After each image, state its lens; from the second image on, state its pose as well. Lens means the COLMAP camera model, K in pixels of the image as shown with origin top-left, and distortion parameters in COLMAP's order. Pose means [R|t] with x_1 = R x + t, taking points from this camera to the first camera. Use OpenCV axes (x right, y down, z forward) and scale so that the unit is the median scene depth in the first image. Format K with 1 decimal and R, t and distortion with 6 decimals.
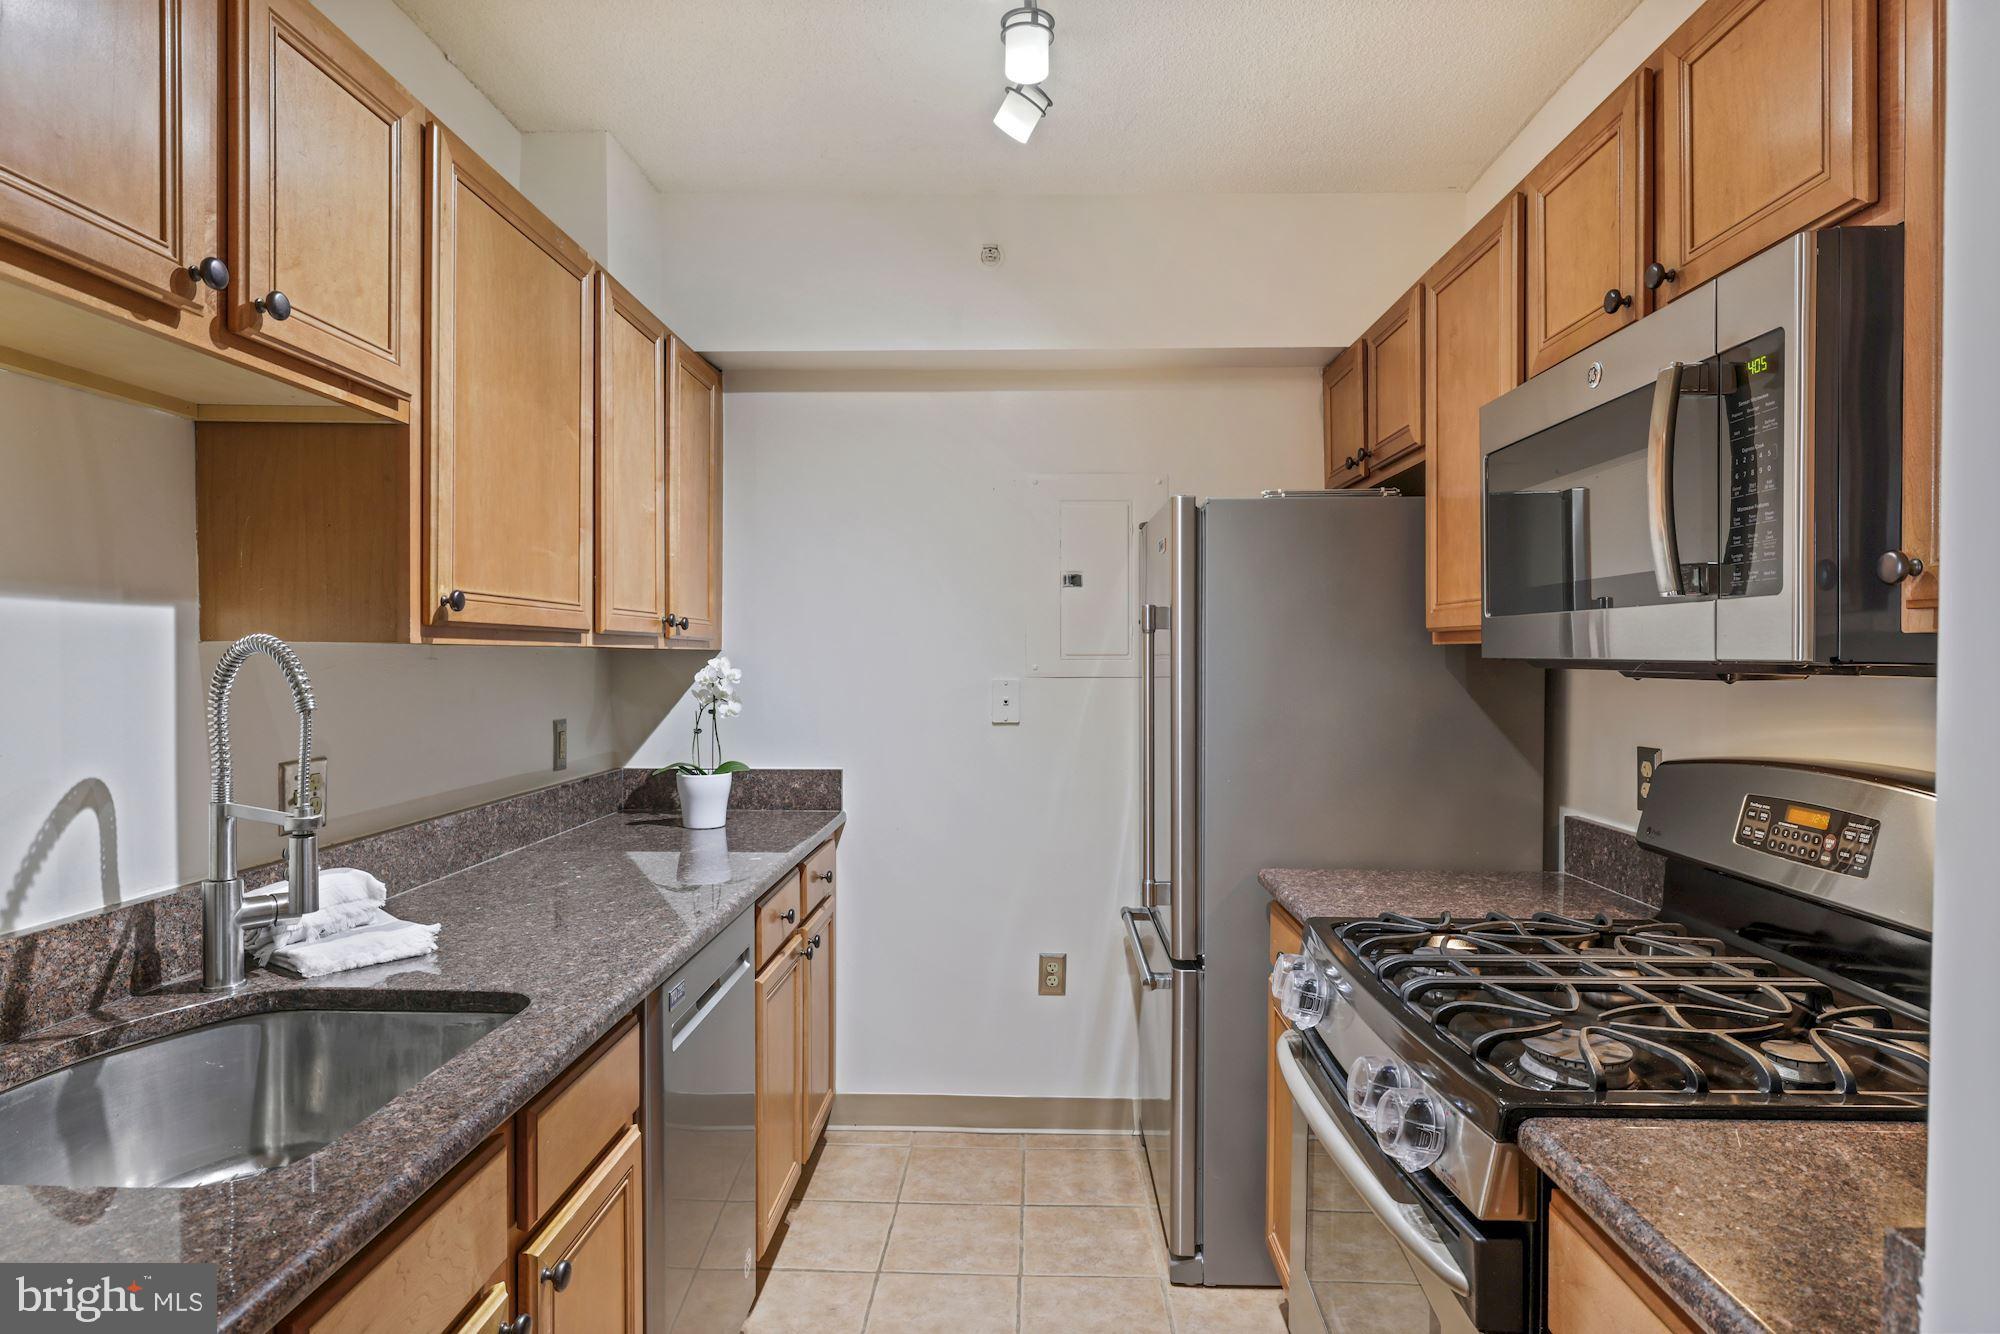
lens RADIAL K [[916.8, 0, 1003.9], [0, 916.8, 656.0], [0, 0, 1]] dist [-0.000218, -0.000015]
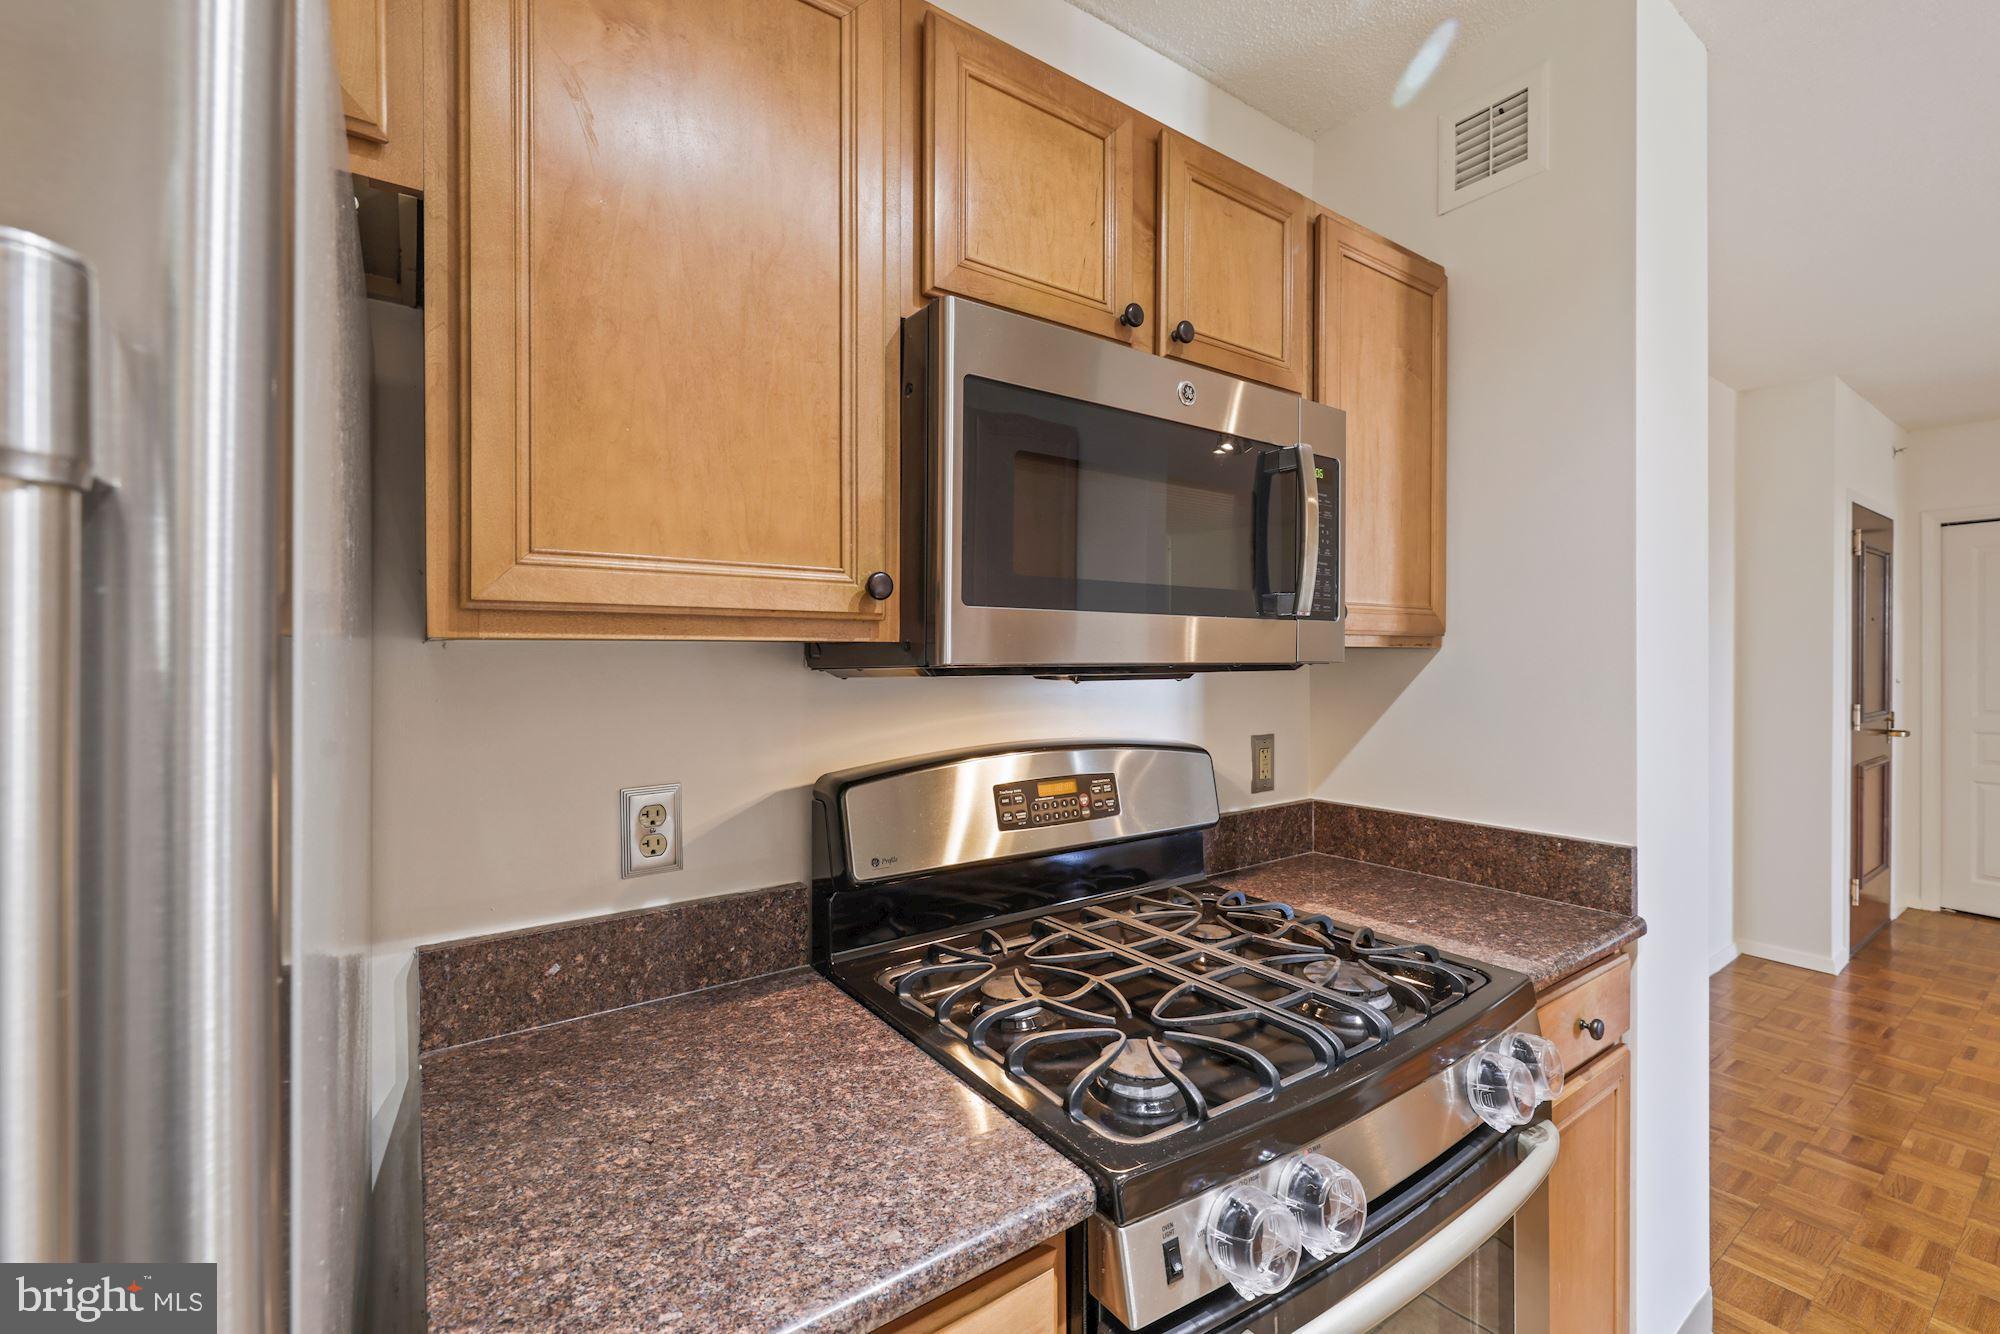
lens RADIAL K [[849.4, 0, 1005.0], [0, 849.4, 660.1], [0, 0, 1]] dist [0.000406, -0.001671]
pose [[-0.606401, -0.004964, 0.795143, -0.005527], [0.000627, 0.999977, 0.006721, -0.006674], [-0.795159, 0.004574, -0.606384, 1.784769]]
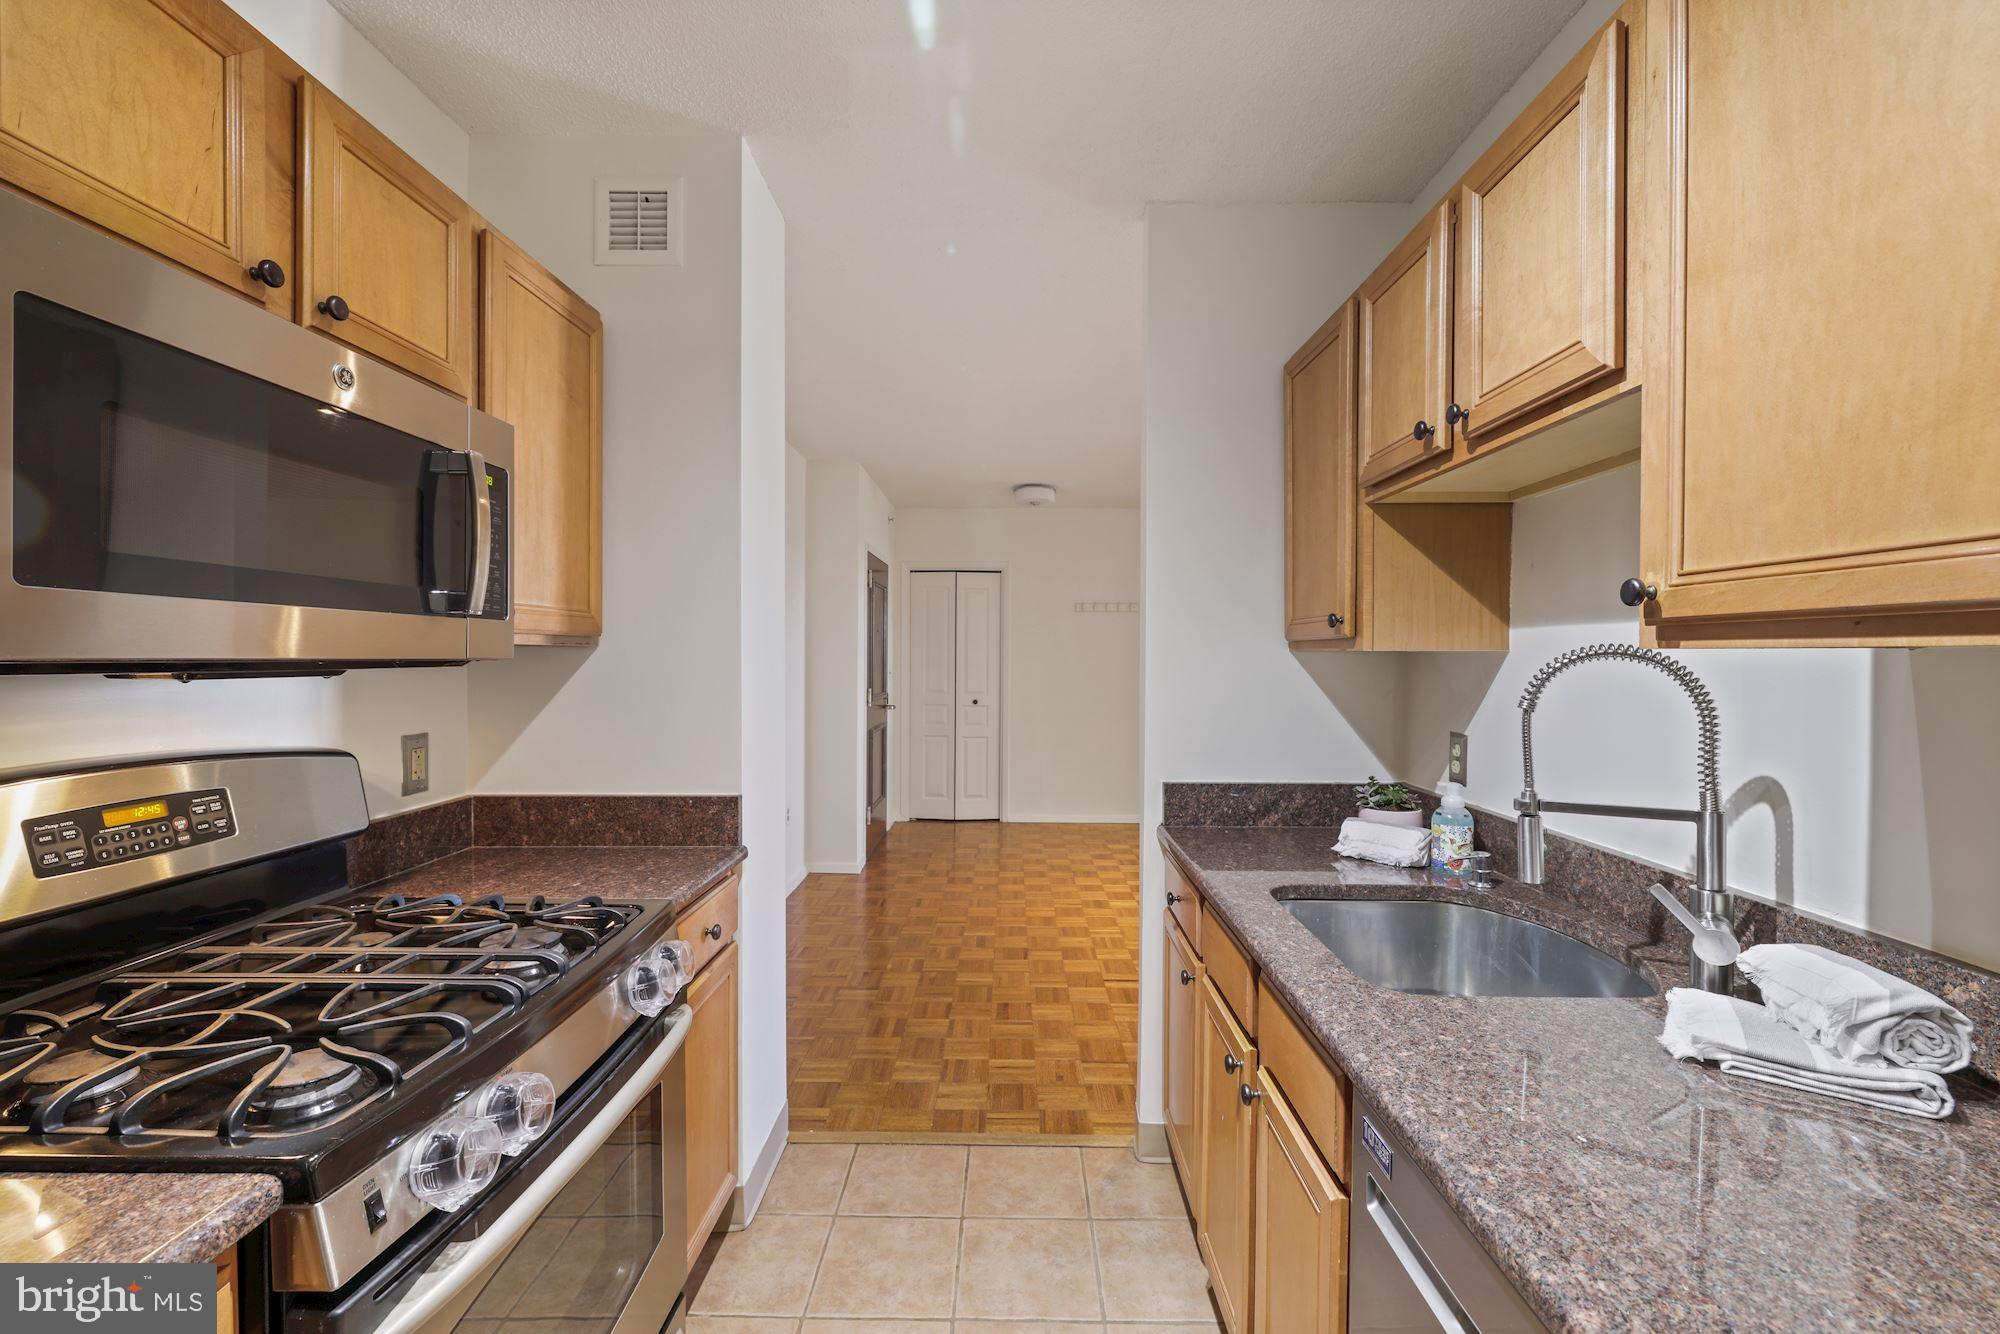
lens RADIAL K [[849.4, 0, 1007.8], [0, 849.4, 666.9], [0, 0, 1]] dist [0.000406, -0.001671]
pose [[-0.999795, -0.006430, -0.019206, -0.069685], [-0.006693, 0.999884, 0.013668, -0.005151], [0.019116, 0.013794, -0.999722, 1.979072]]
